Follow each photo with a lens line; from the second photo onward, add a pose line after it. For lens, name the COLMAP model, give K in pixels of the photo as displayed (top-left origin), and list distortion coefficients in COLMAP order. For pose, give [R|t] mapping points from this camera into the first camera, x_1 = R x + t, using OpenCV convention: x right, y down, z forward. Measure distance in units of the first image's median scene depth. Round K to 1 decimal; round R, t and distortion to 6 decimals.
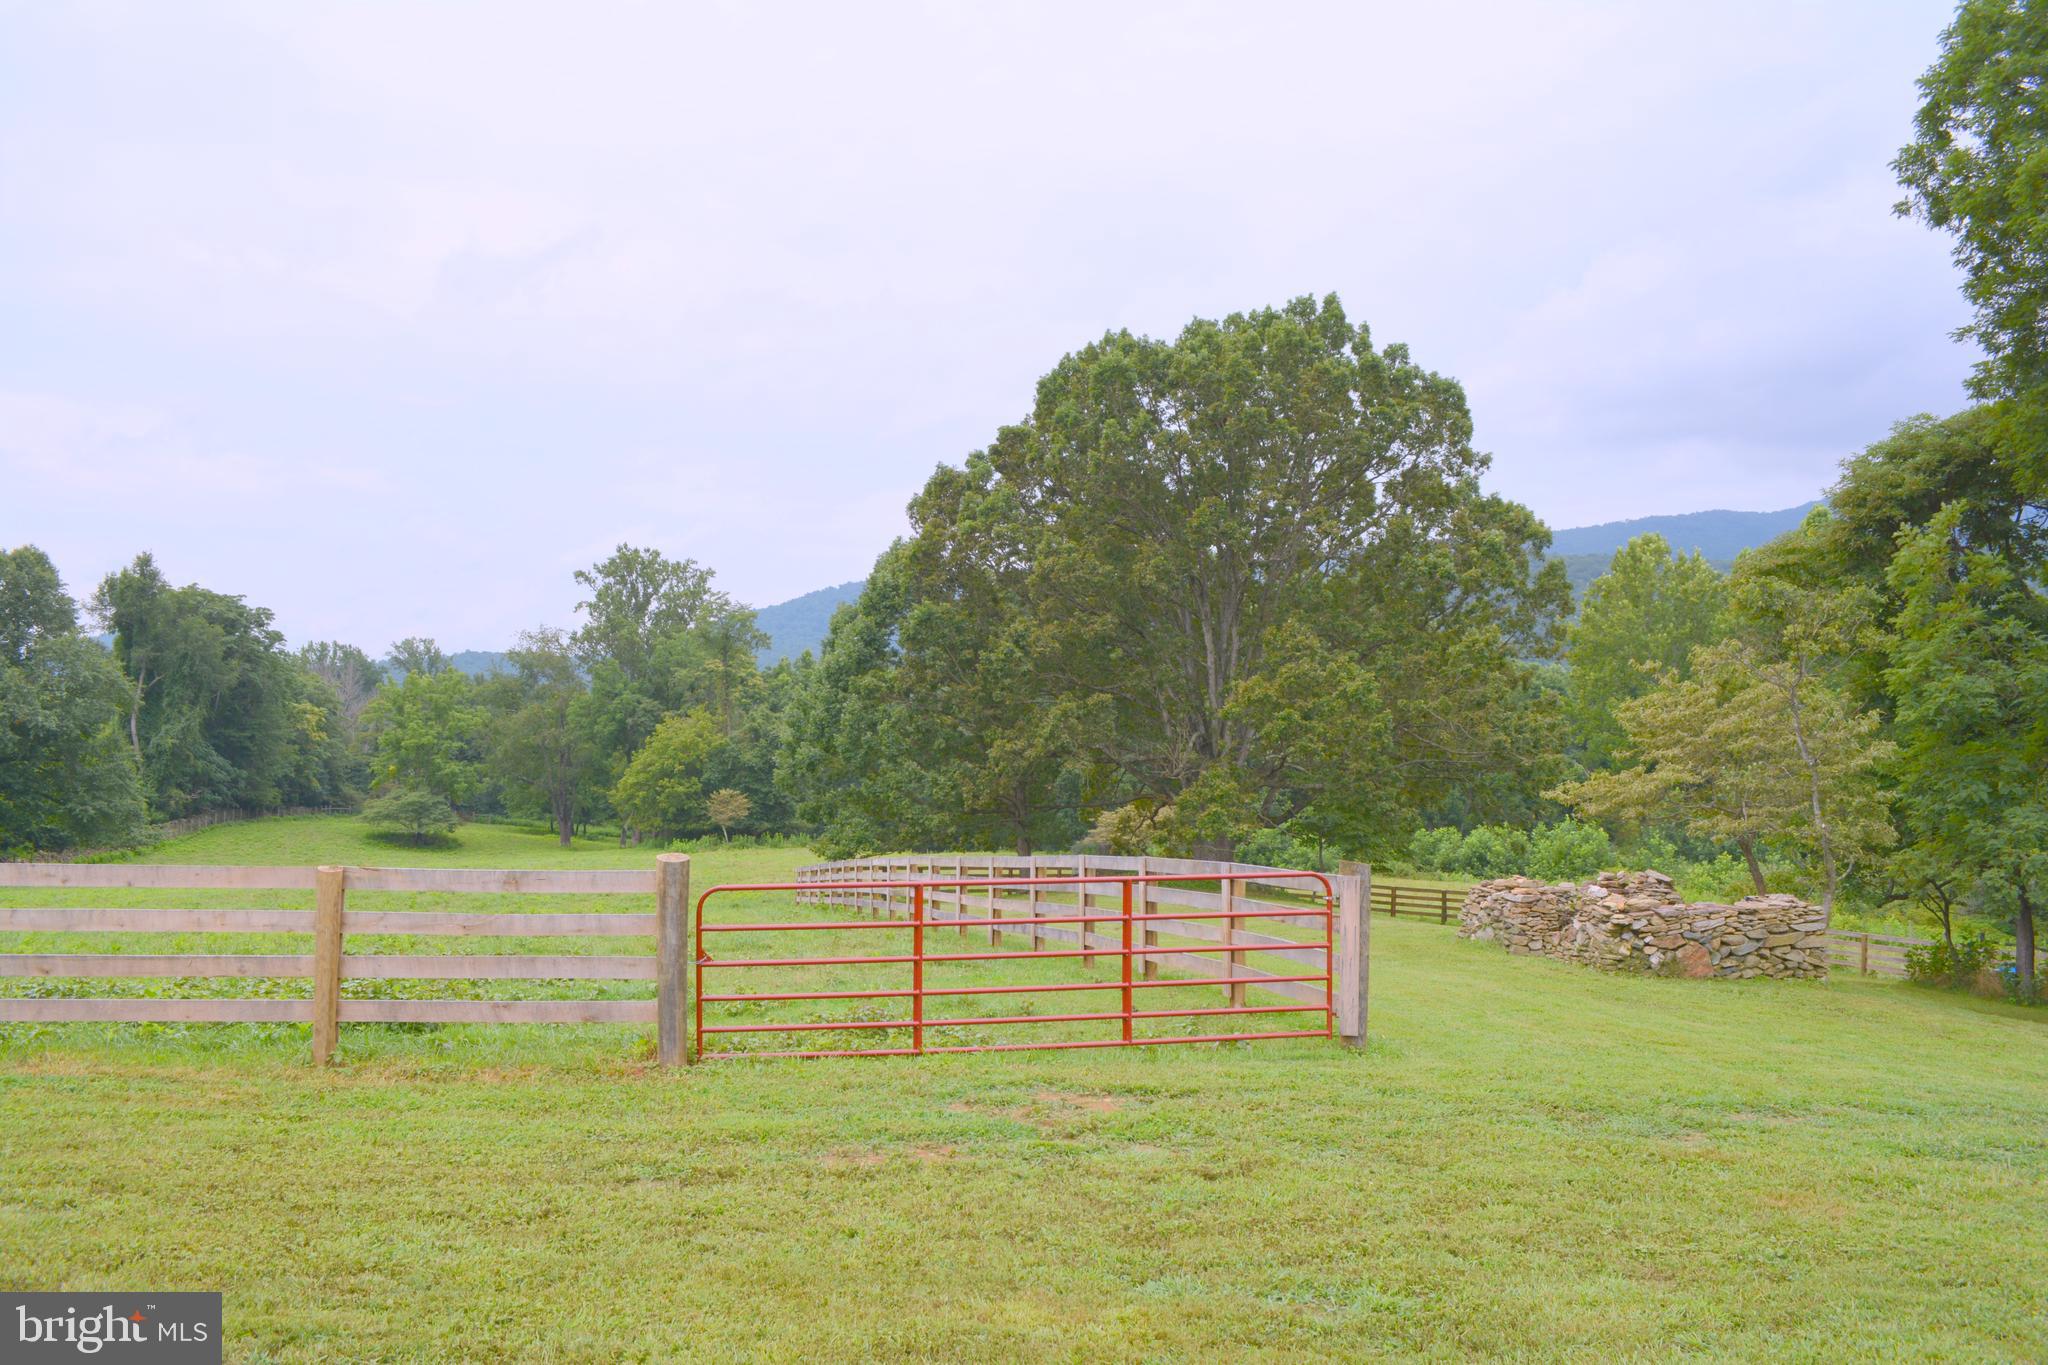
lens RADIAL K [[1834.1, 0, 1026.2], [0, 1834.1, 677.8], [0, 0, 1]] dist [-0.132367, 0.036407]
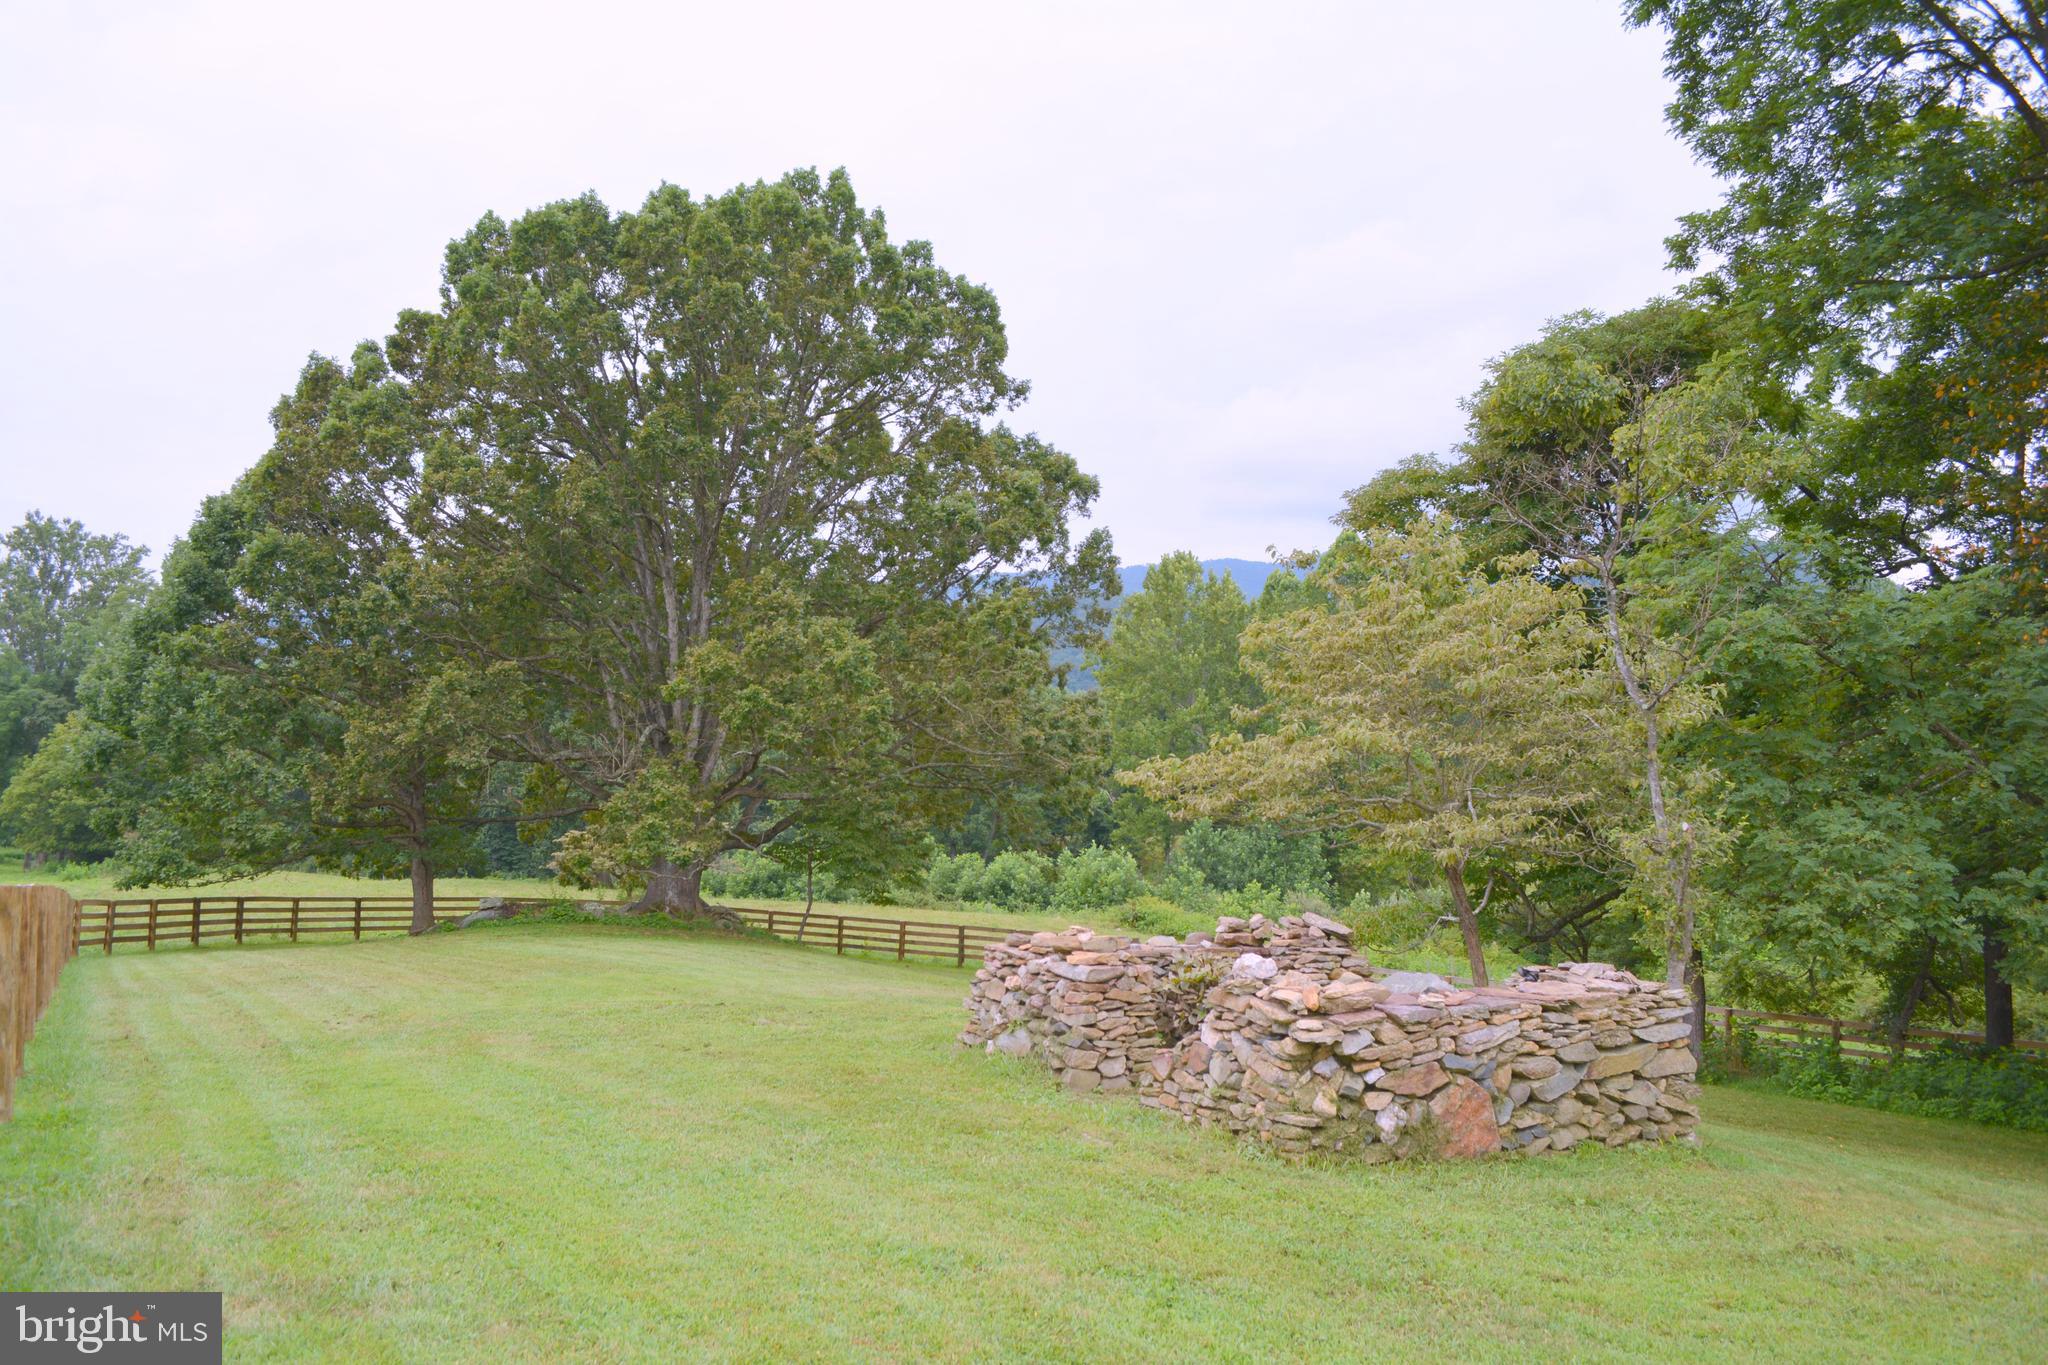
lens RADIAL K [[1067.9, 0, 1021.5], [0, 1067.9, 675.1], [0, 0, 1]] dist [-0.038436, 0.007859]
pose [[0.966089, 0.044758, 0.254299, 0.135633], [-0.020544, 0.995064, -0.097090, 0.052444], [-0.257389, 0.088573, 0.962240, 0.546302]]
